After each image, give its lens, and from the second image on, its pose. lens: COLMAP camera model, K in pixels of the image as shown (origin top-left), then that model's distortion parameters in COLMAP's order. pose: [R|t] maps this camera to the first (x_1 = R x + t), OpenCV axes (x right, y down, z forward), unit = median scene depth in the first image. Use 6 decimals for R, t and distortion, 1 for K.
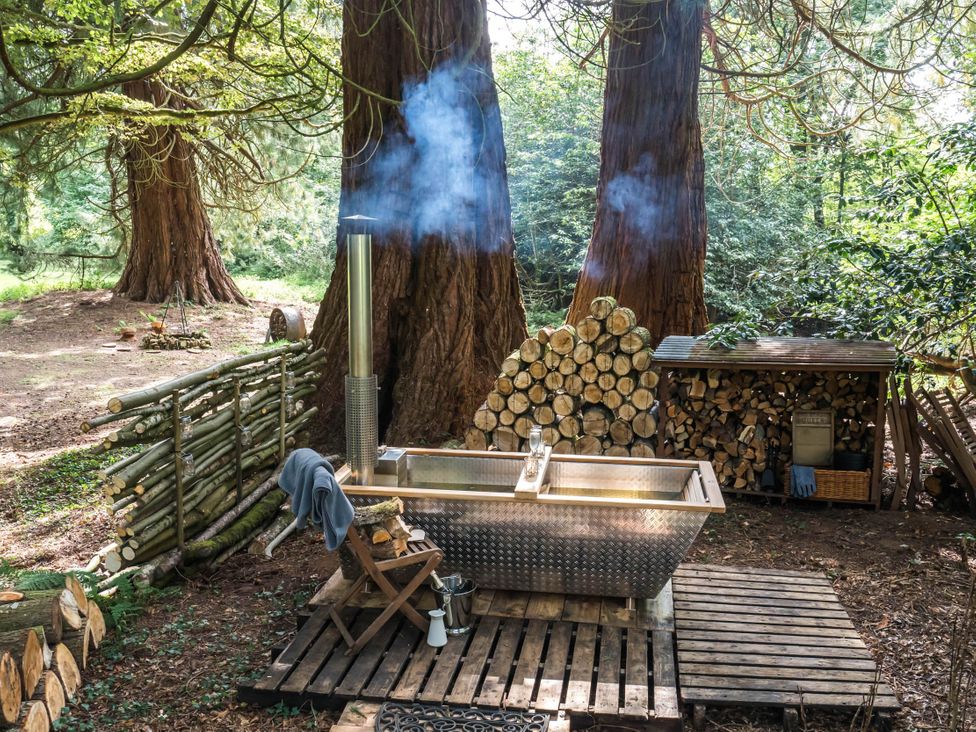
lens RADIAL K [[999.0, 0, 488.0], [0, 999.0, 366.0], [0, 0, 1]] dist [-0.008534, -0.009375]
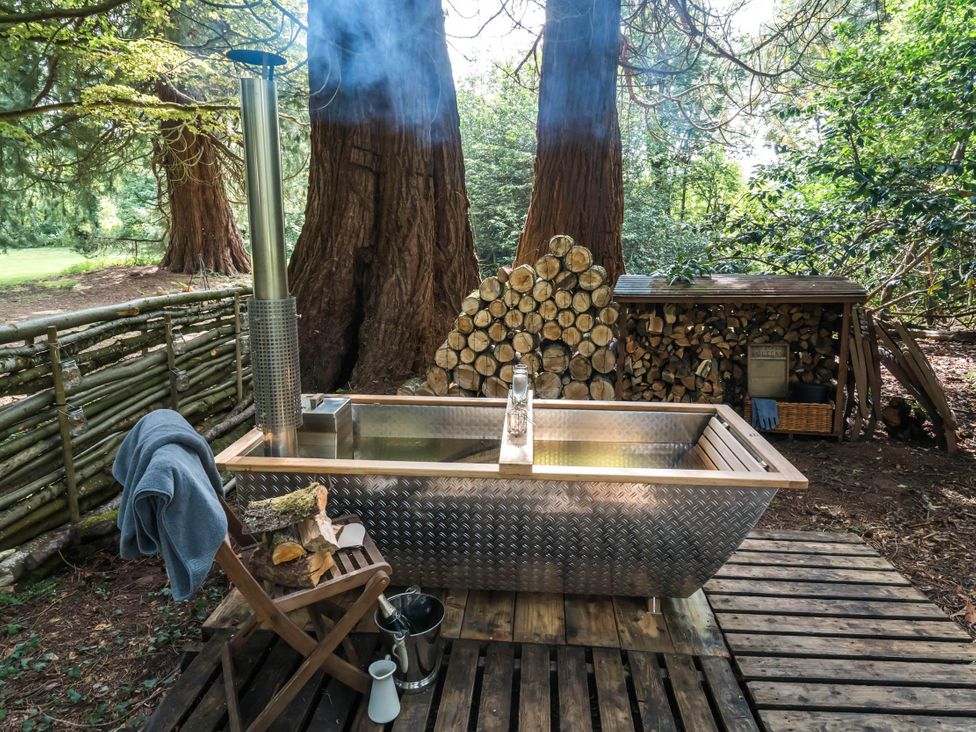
lens RADIAL K [[657.9, 0, 488.0], [0, 657.9, 366.0], [0, 0, 1]] dist [-0.001699, 0.000031]
pose [[0.997614, -0.017368, 0.066813, -0.005484], [0.012932, 0.997719, 0.066258, 0.018372], [-0.067811, -0.065236, 0.995563, 0.340936]]
